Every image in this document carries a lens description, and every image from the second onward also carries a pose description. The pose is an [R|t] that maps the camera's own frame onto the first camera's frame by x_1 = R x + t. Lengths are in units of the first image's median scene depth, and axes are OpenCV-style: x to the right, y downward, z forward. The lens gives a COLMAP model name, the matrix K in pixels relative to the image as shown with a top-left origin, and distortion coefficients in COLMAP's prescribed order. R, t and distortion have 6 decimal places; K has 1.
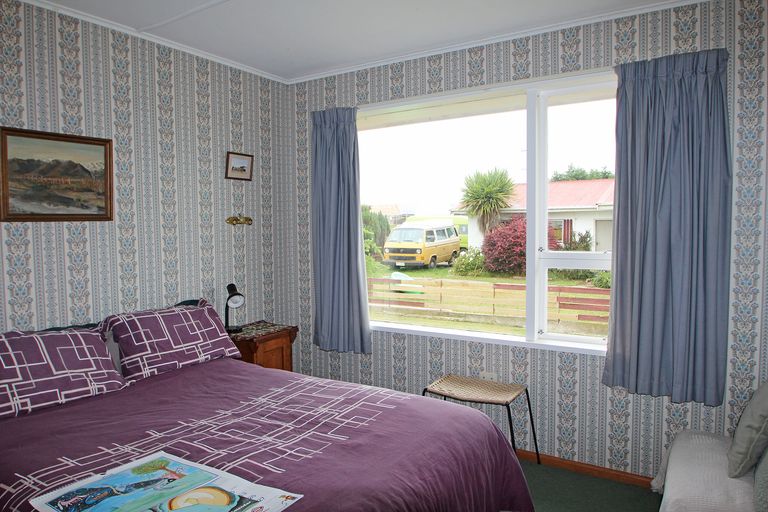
lens RADIAL K [[531.6, 0, 384.0], [0, 531.6, 256.0], [0, 0, 1]] dist [-0.006492, -0.001241]
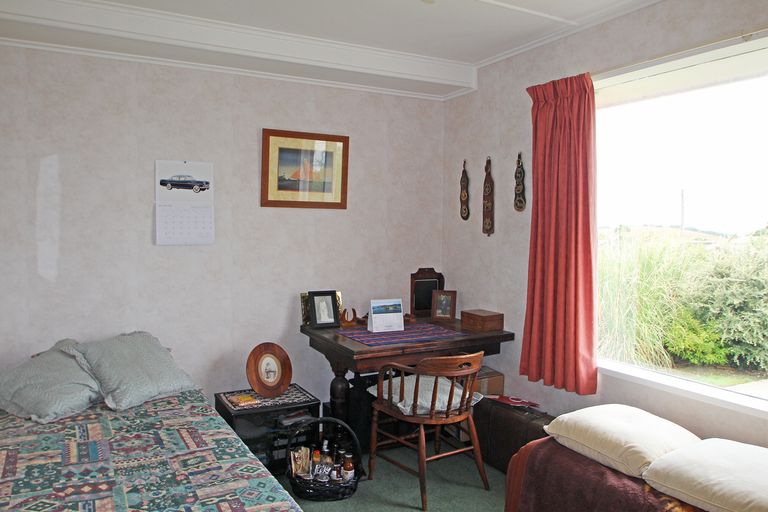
lens RADIAL K [[531.6, 0, 384.0], [0, 531.6, 256.0], [0, 0, 1]] dist [-0.006492, -0.001241]
pose [[0.918709, 0.046569, -0.392179, -0.077812], [-0.039114, 0.998870, 0.026981, -0.119282], [0.392993, -0.009448, 0.919493, 0.671015]]
